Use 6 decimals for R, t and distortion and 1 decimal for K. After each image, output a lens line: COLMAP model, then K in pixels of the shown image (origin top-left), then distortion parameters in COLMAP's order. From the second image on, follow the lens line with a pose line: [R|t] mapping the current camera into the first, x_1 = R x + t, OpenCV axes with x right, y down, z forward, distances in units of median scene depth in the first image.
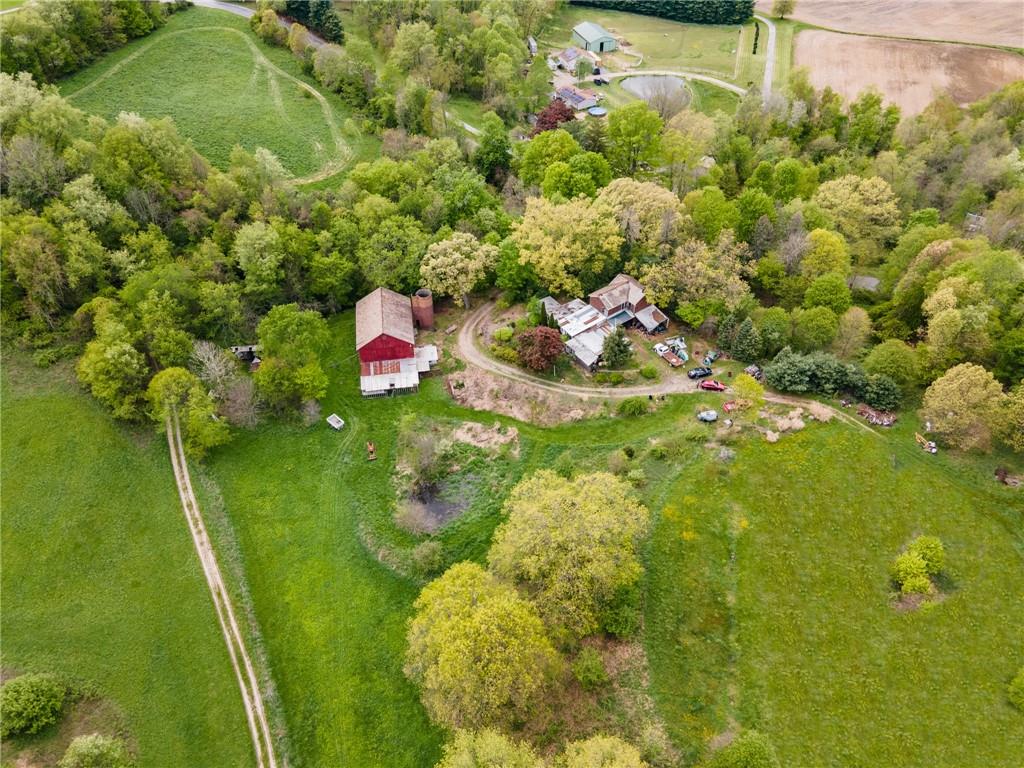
lens RADIAL K [[747.2, 0, 509.6], [0, 747.2, 382.7], [0, 0, 1]] dist [0.013572, 0.056831]
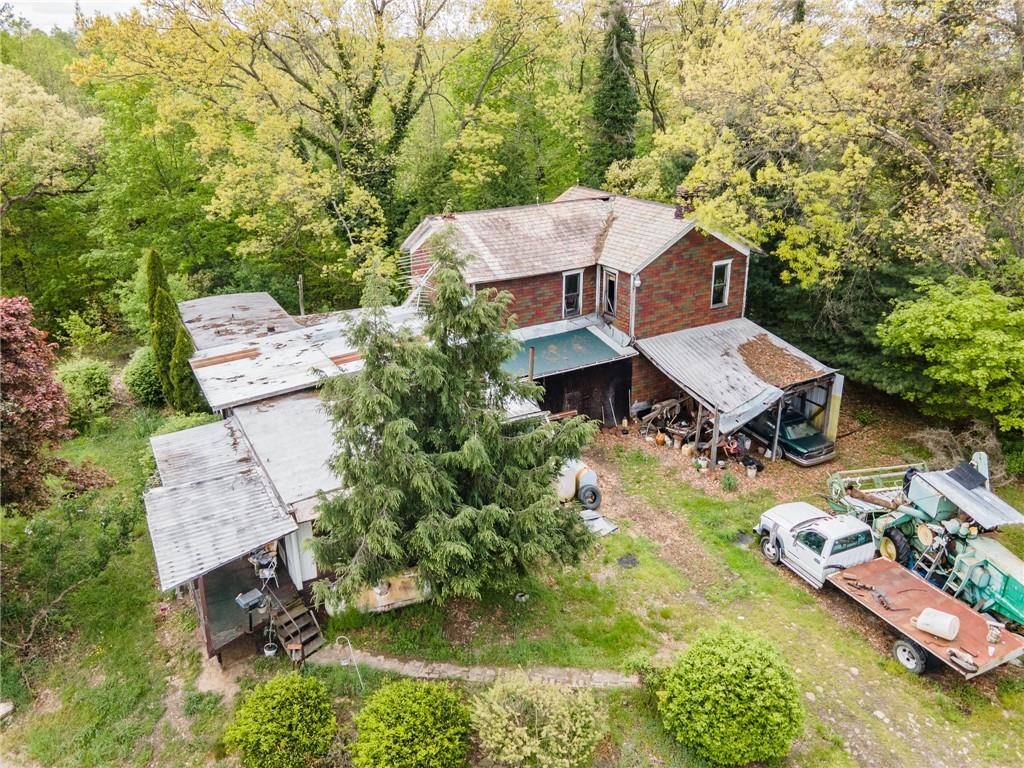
lens RADIAL K [[818.2, 0, 486.3], [0, 818.2, 331.7], [0, 0, 1]] dist [0.004018, 0.065590]
pose [[0.990634, 0.038433, -0.131021, 0.163218], [-0.089912, 0.905768, -0.414125, -0.010580], [0.102759, 0.422027, 0.900741, 0.850537]]
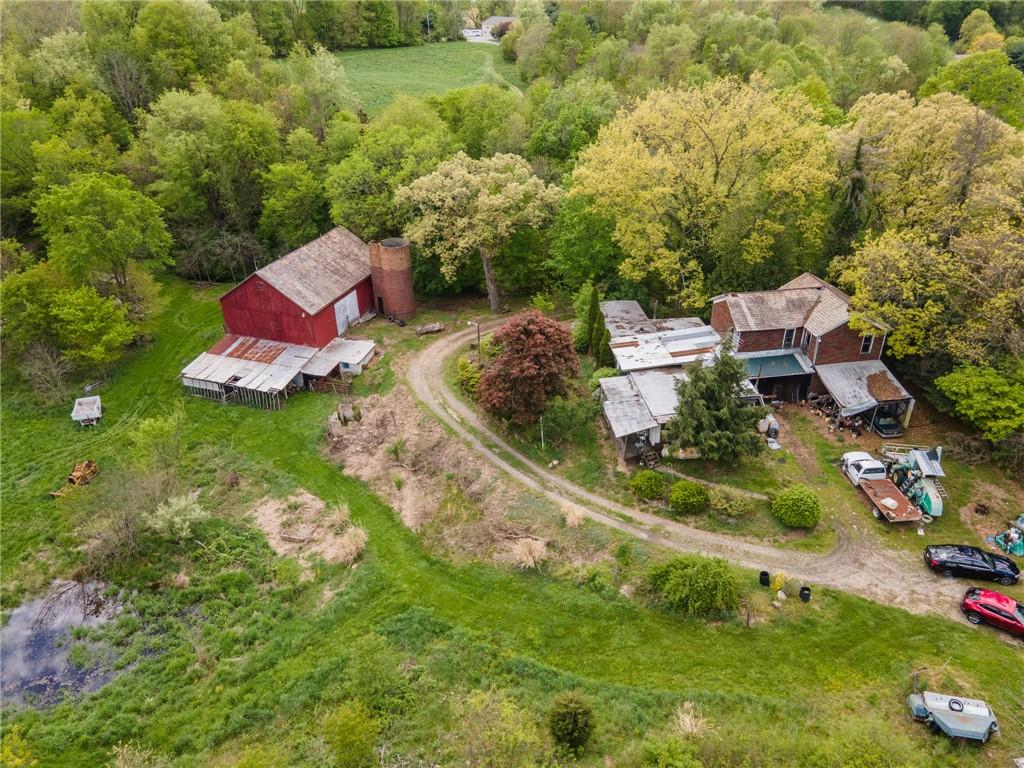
lens RADIAL K [[747.0, 0, 512.0], [0, 747.0, 384.0], [0, 0, 1]] dist [0.026268, -0.001039]
pose [[0.882934, 0.230754, -0.408876, 0.195928], [-0.316288, 0.935951, -0.154784, 0.024316], [0.346971, 0.265987, 0.899368, 0.632425]]
